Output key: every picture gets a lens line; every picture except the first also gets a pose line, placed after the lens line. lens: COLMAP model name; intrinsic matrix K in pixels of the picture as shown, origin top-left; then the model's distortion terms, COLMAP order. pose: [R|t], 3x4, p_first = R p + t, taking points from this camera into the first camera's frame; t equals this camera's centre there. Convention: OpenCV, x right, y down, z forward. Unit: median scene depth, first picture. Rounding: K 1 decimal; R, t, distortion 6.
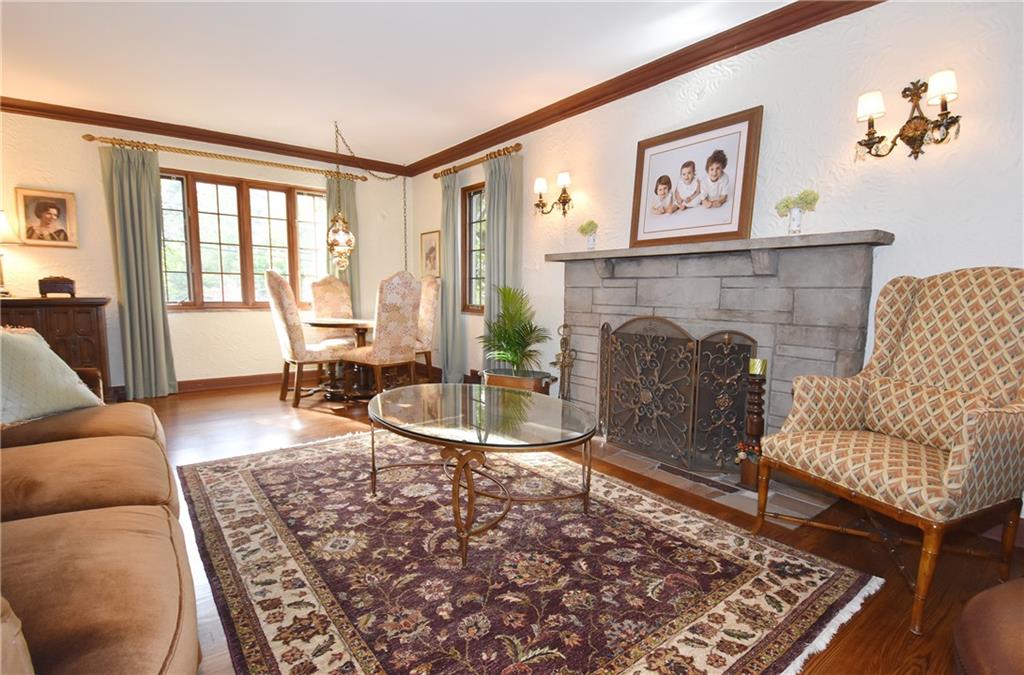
lens RADIAL K [[498.7, 0, 524.6], [0, 498.7, 352.0], [0, 0, 1]] dist [0.002409, -0.015600]
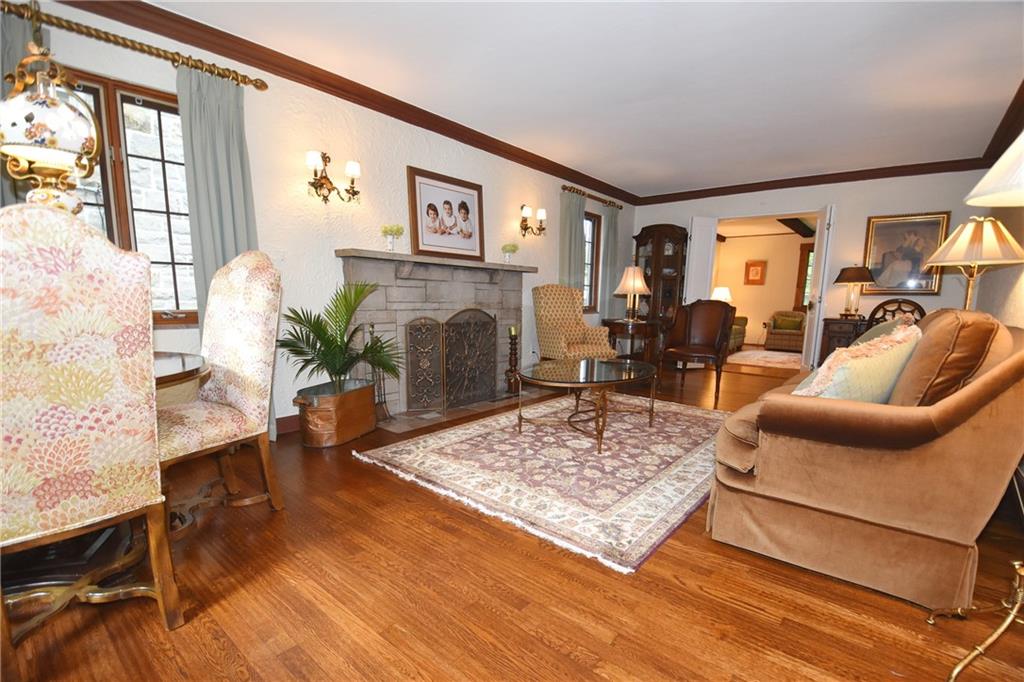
lens RADIAL K [[456.0, 0, 520.8], [0, 456.0, 373.9], [0, 0, 1]] dist [0.016499, -0.022093]
pose [[-0.209350, -0.183778, 0.960416, -1.019315], [0.092029, 0.974117, 0.206461, -0.136567], [-0.973501, 0.131609, -0.187019, 1.038868]]
